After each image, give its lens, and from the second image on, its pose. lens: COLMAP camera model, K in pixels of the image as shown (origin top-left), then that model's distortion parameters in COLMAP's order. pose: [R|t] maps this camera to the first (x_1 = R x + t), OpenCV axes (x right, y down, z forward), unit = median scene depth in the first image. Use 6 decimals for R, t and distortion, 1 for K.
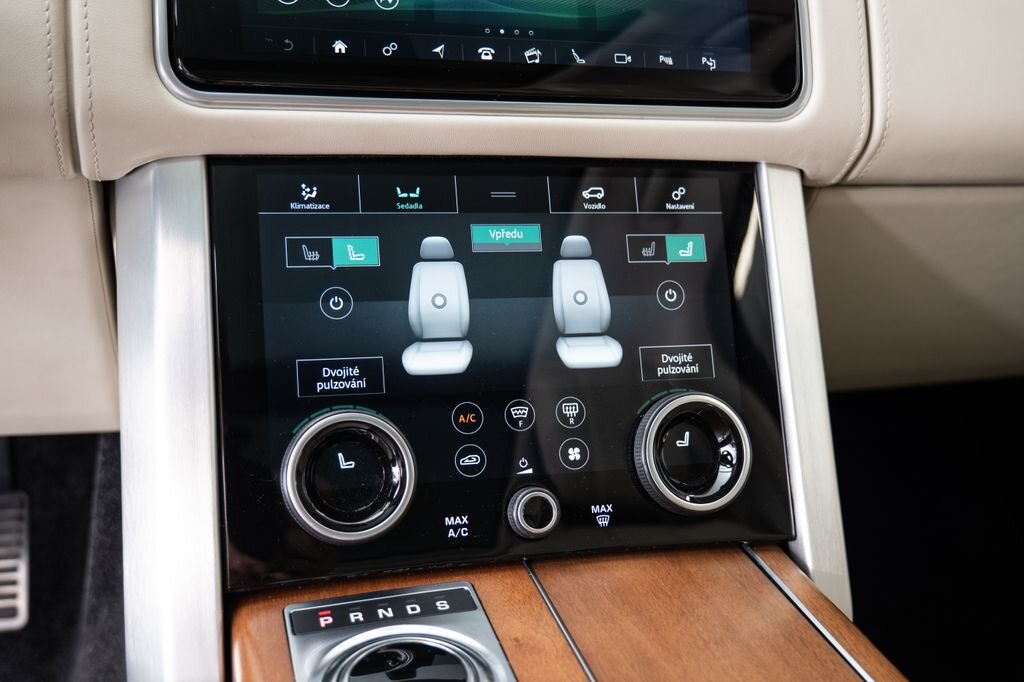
lens RADIAL K [[1065.3, 0, 511.9], [0, 1065.3, 370.6], [0, 0, 1]] dist [0.013348, 0.006609]
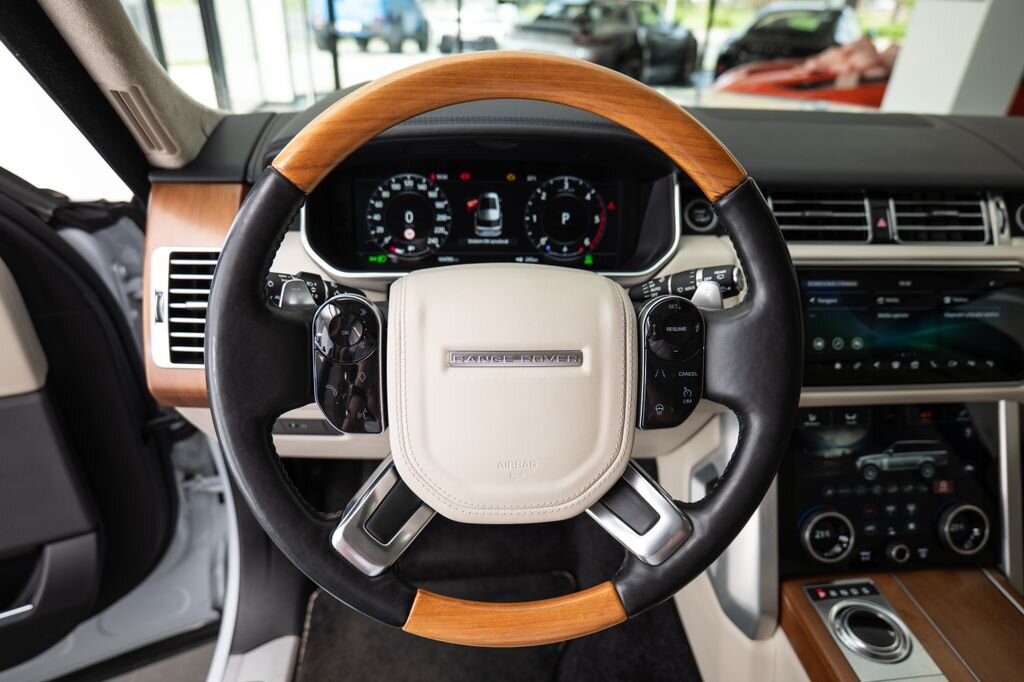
lens RADIAL K [[618.1, 0, 516.5], [0, 618.1, 351.3], [0, 0, 1]] dist [-0.002463, -0.001772]
pose [[0.986337, 0.054975, -0.155295, -0.644271], [-0.034180, 0.990455, 0.133532, -0.481737], [0.161153, -0.126399, 0.978802, -0.475877]]
